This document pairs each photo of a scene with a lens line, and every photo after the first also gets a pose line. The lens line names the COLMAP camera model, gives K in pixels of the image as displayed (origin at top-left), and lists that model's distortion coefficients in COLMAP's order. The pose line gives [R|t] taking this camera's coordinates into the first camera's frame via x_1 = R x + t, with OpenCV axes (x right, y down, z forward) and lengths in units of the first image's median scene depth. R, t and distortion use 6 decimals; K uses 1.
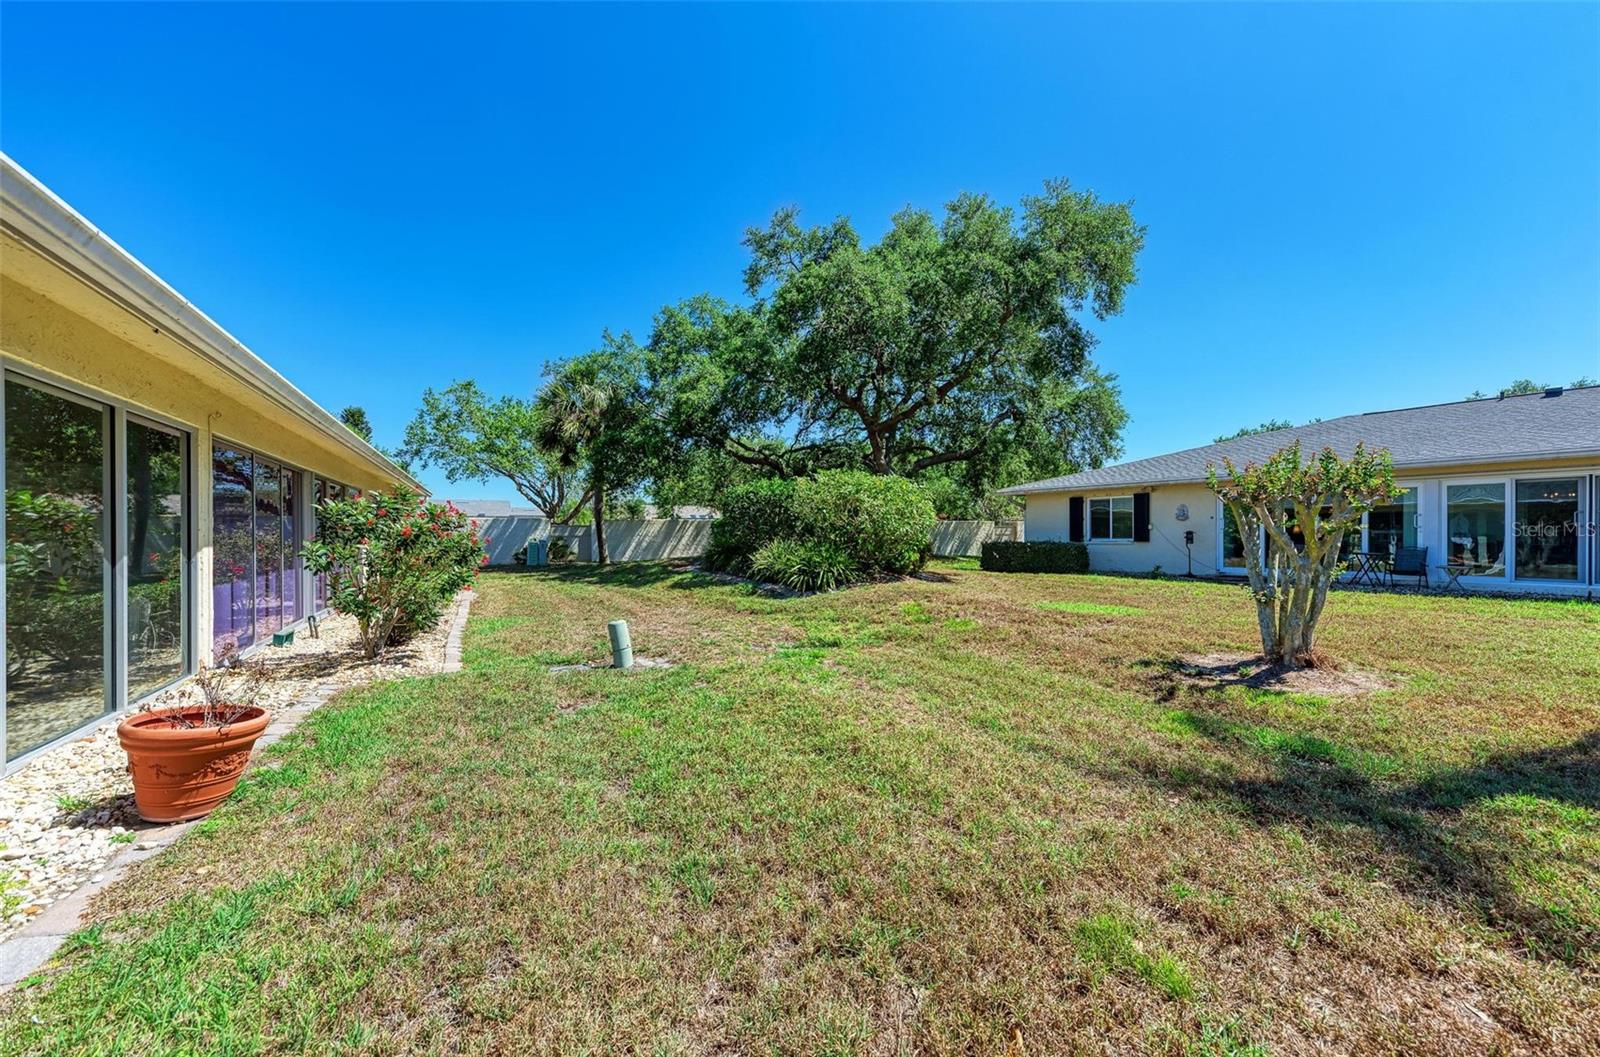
lens RADIAL K [[611.1, 0, 820.2], [0, 611.1, 542.5], [0, 0, 1]] dist [0.021352, -0.004253]
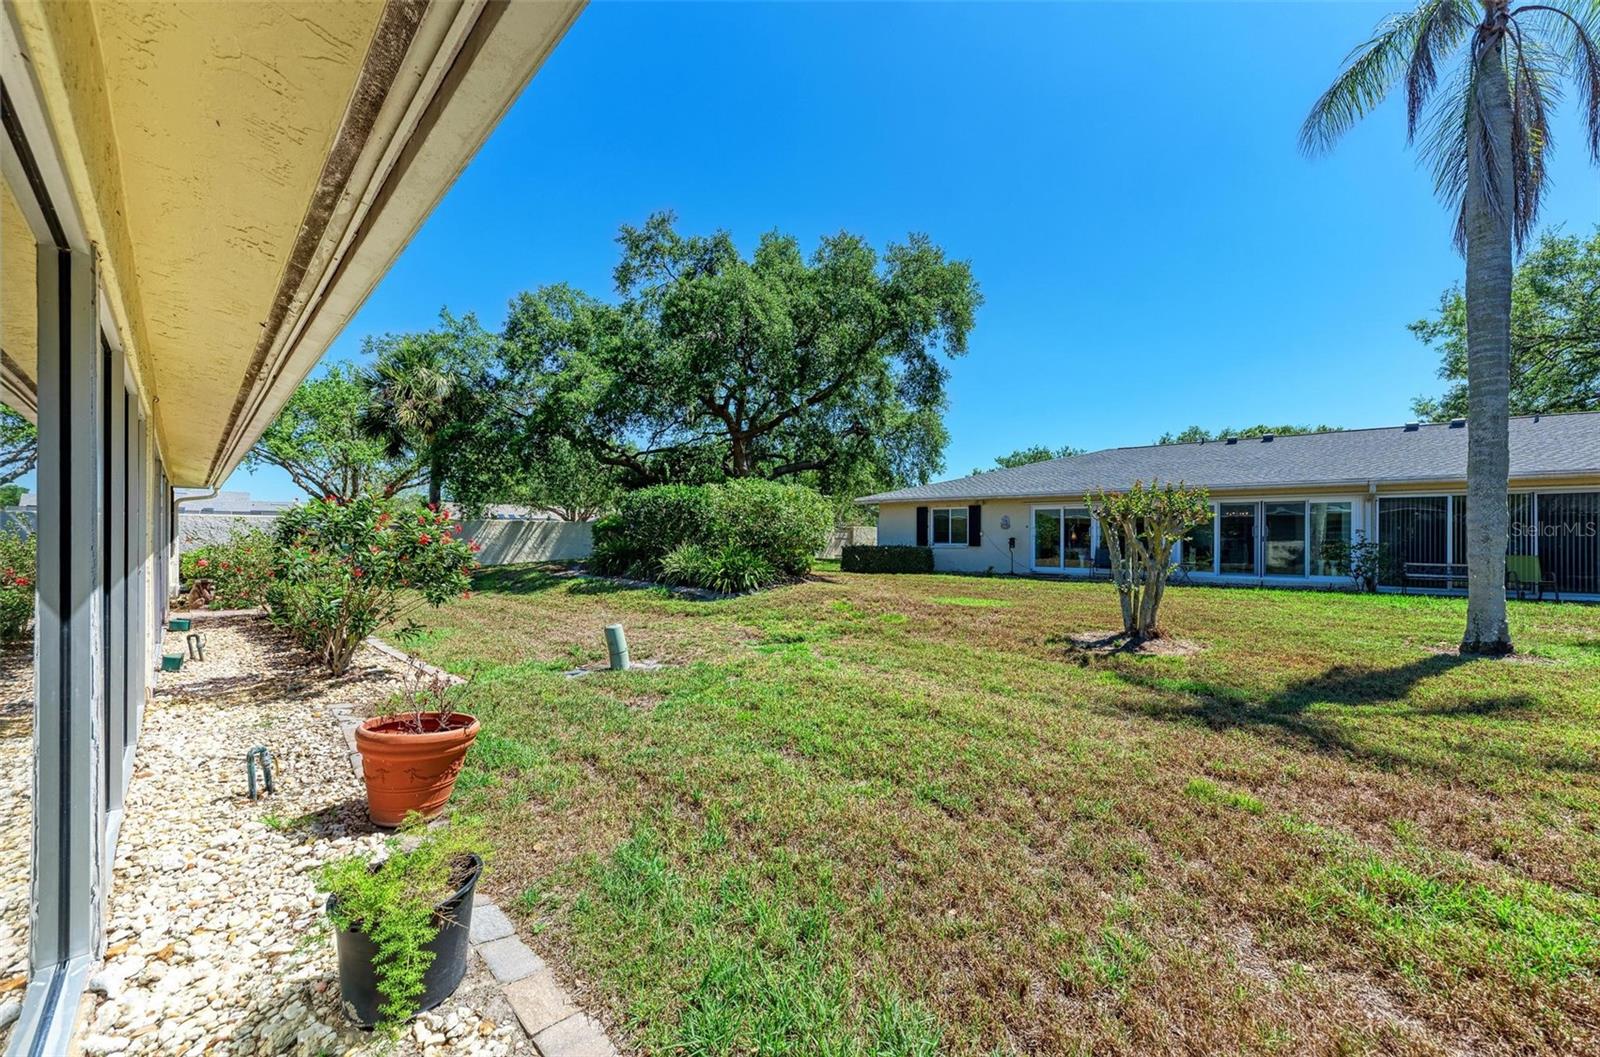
lens RADIAL K [[611.1, 0, 820.2], [0, 611.1, 542.5], [0, 0, 1]] dist [0.021352, -0.004253]
pose [[0.950139, 0.003572, 0.311808, -0.138023], [-0.002602, 0.999990, -0.003526, -0.003261], [-0.311817, 0.002538, 0.950139, -0.034928]]
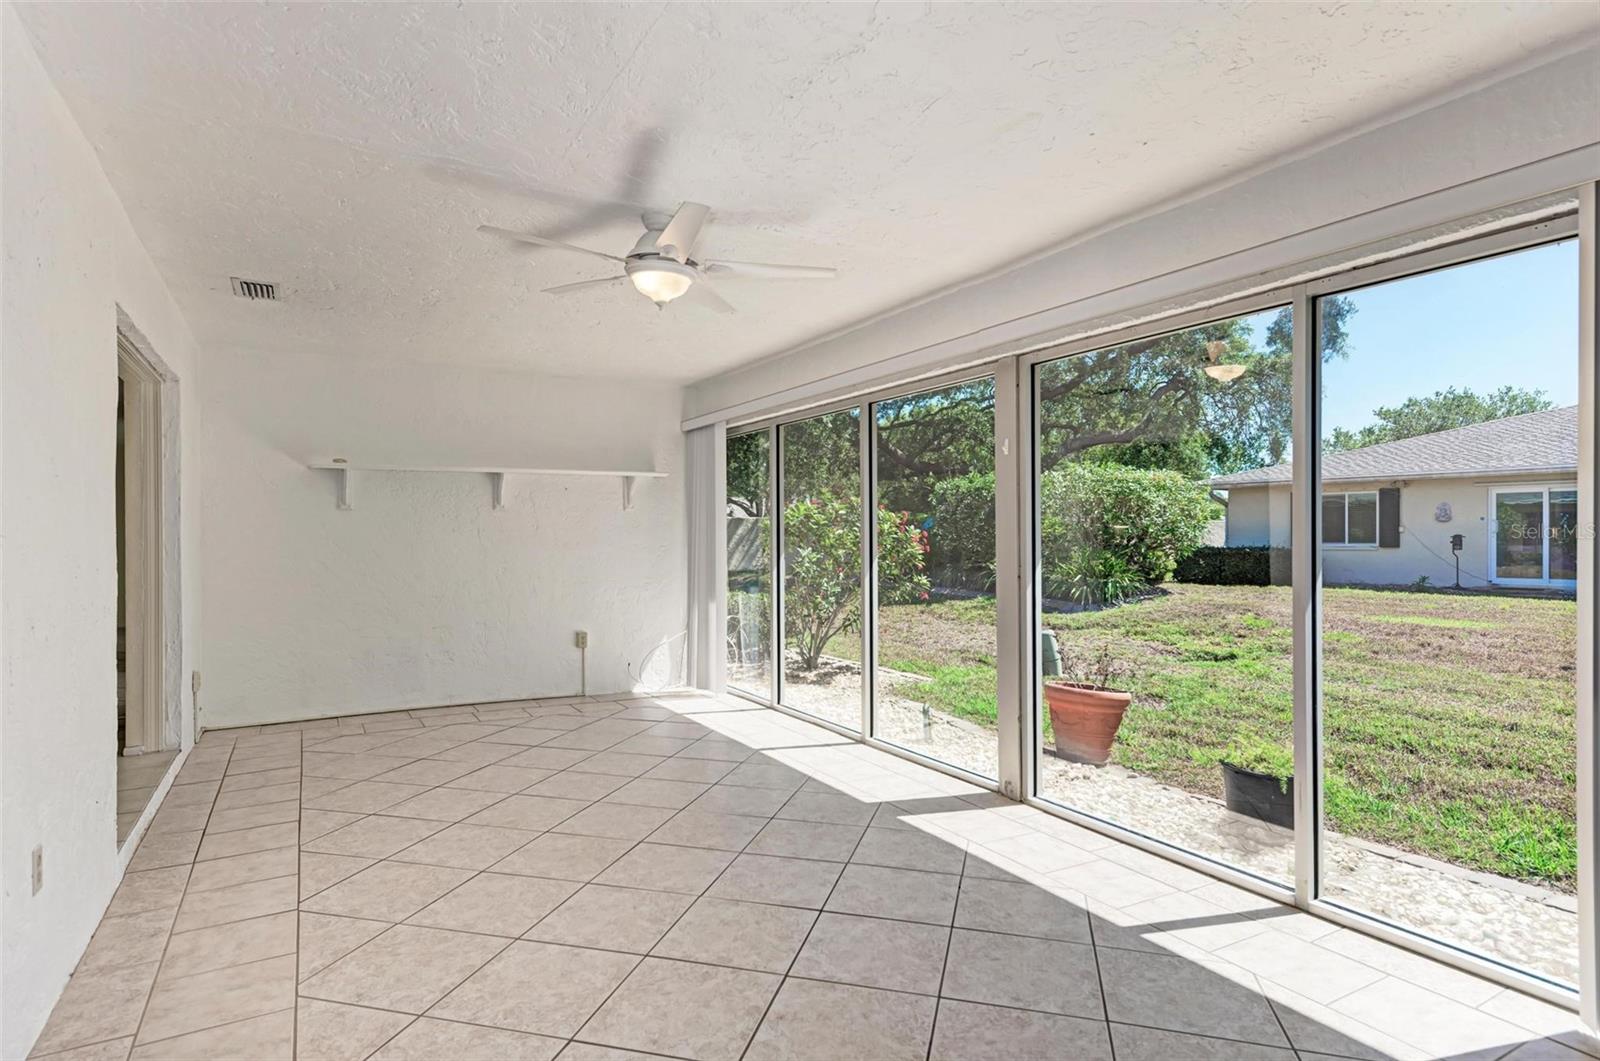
lens RADIAL K [[872.8, 0, 800.0], [0, 872.8, 530.5], [0, 0, 1]] dist [0.004158, 0.000502]
pose [[0.999511, 0.001451, 0.031231, -0.320497], [-0.000900, 0.999844, -0.017665, -0.002550], [-0.031252, 0.017628, 0.999356, -0.153084]]
